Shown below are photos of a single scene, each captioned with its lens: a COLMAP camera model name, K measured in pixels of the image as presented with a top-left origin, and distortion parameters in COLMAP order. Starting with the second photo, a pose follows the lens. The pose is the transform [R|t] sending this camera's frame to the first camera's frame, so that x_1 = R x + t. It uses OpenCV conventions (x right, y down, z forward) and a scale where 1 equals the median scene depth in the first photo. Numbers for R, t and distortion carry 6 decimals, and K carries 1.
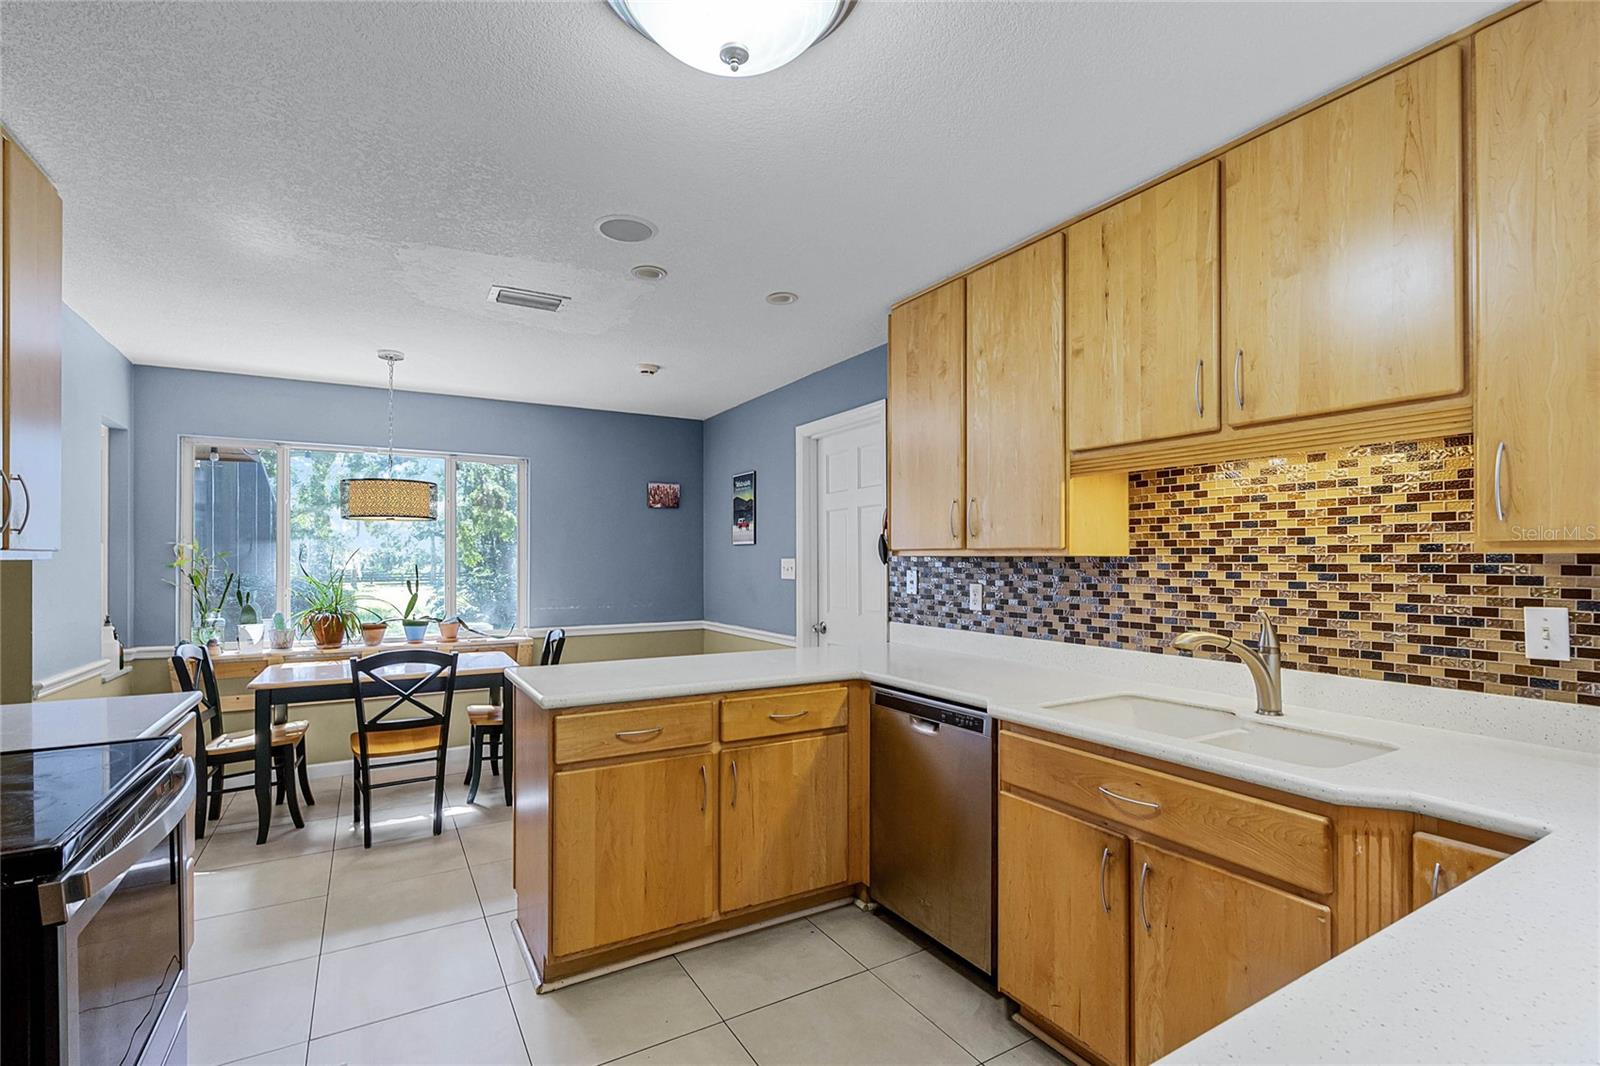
lens RADIAL K [[730.9, 0, 810.3], [0, 730.9, 554.4], [0, 0, 1]] dist [-0.001354, 0.000400]
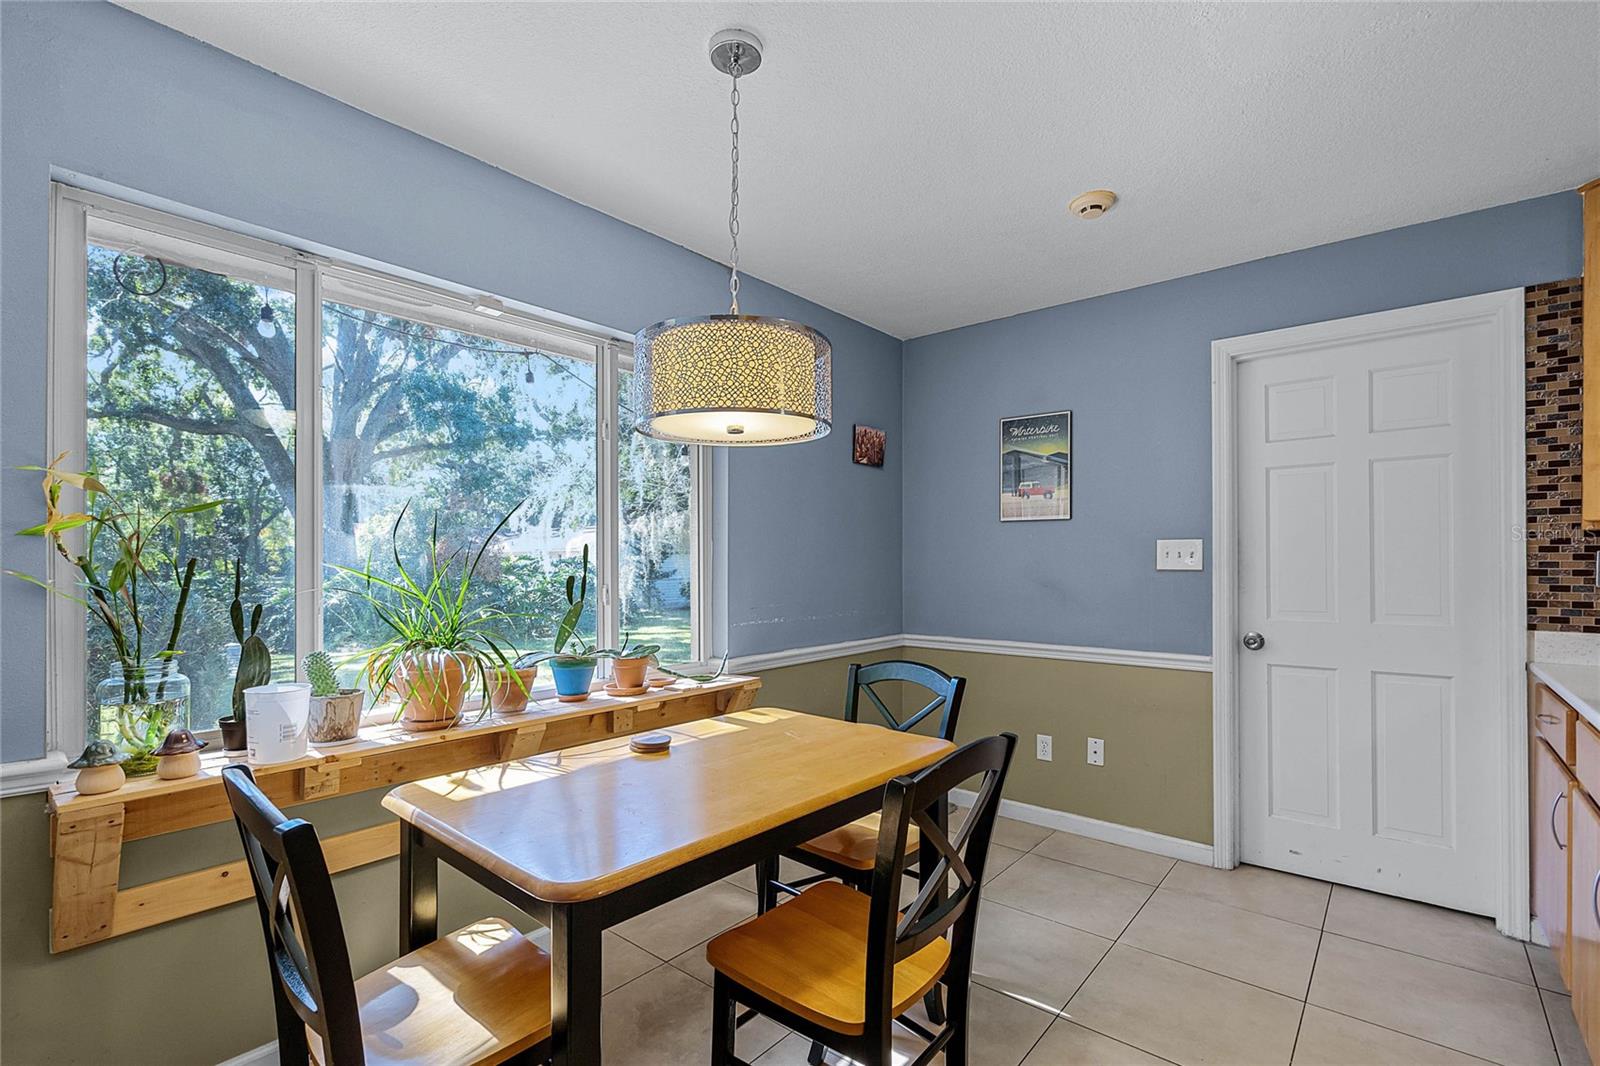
lens RADIAL K [[730.9, 0, 810.3], [0, 730.9, 554.4], [0, 0, 1]] dist [-0.001354, 0.000400]
pose [[0.942055, 0.006023, 0.335405, -1.134519], [-0.004515, 0.999976, -0.005277, 0.048810], [-0.335428, 0.003457, 0.942059, 0.968552]]
